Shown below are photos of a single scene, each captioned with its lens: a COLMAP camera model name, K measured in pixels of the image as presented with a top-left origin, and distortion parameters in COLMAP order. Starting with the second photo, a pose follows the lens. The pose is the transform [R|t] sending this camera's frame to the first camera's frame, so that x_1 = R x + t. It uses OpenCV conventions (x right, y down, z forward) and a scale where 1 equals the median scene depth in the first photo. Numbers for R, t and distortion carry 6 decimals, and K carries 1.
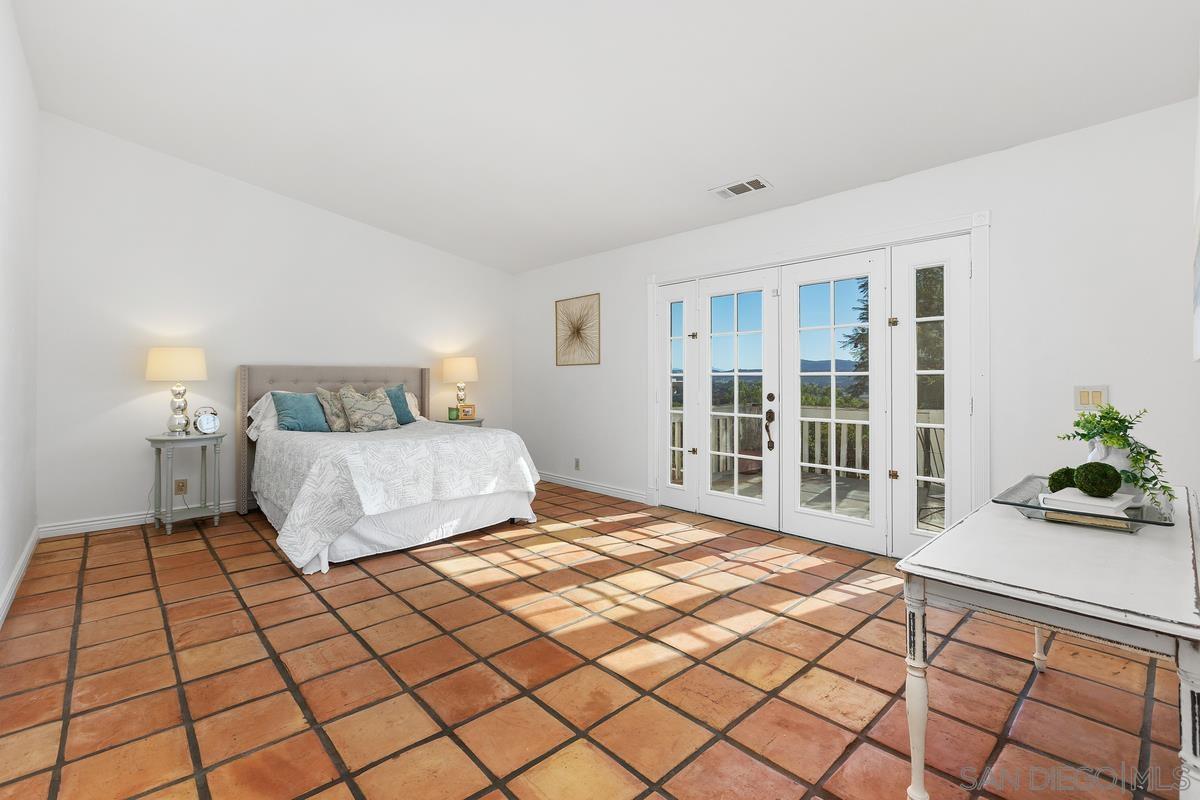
lens RADIAL K [[539.9, 0, 600.0], [0, 539.9, 400.0], [0, 0, 1]] dist [0.002044, 0.000132]
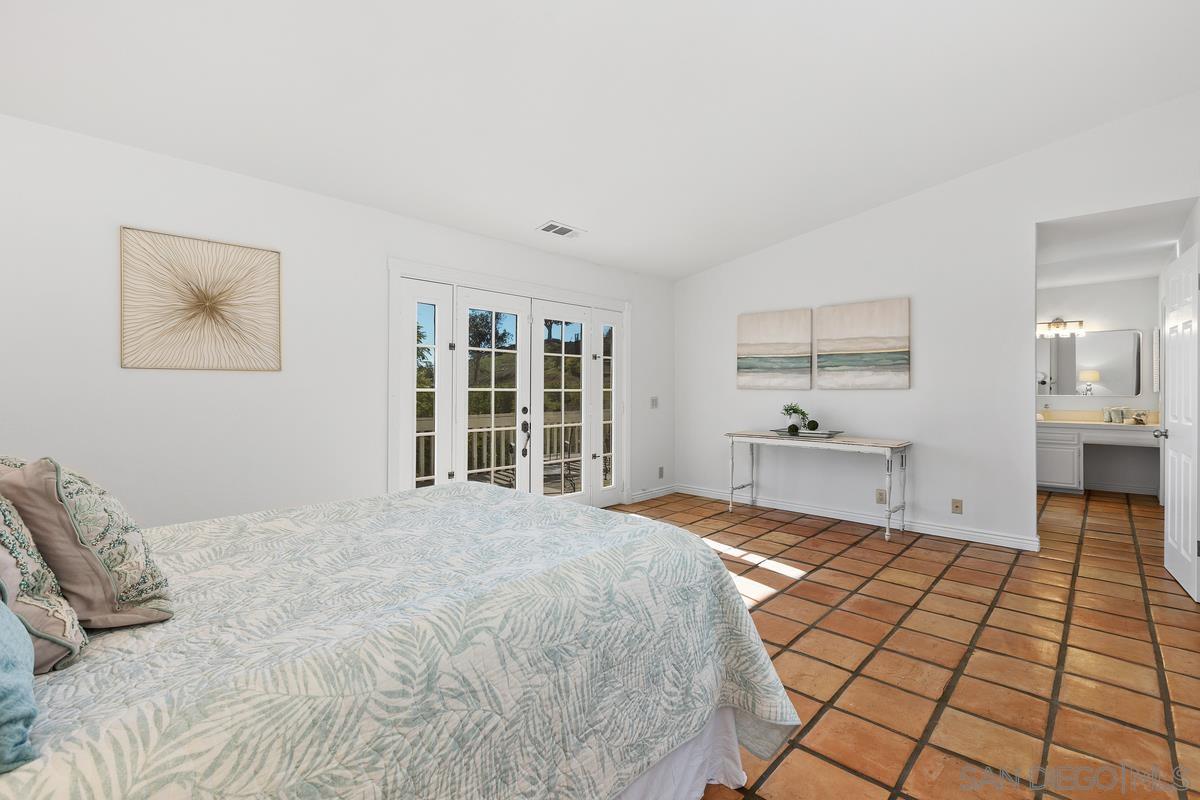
lens RADIAL K [[534.0, 0, 600.0], [0, 534.0, 400.0], [0, 0, 1]] dist [-0.029043, -0.000243]
pose [[-0.072479, -0.009144, 0.997328, -0.923560], [0.044580, 0.998929, 0.012398, -0.037989], [-0.996373, 0.045359, -0.071993, 1.046276]]
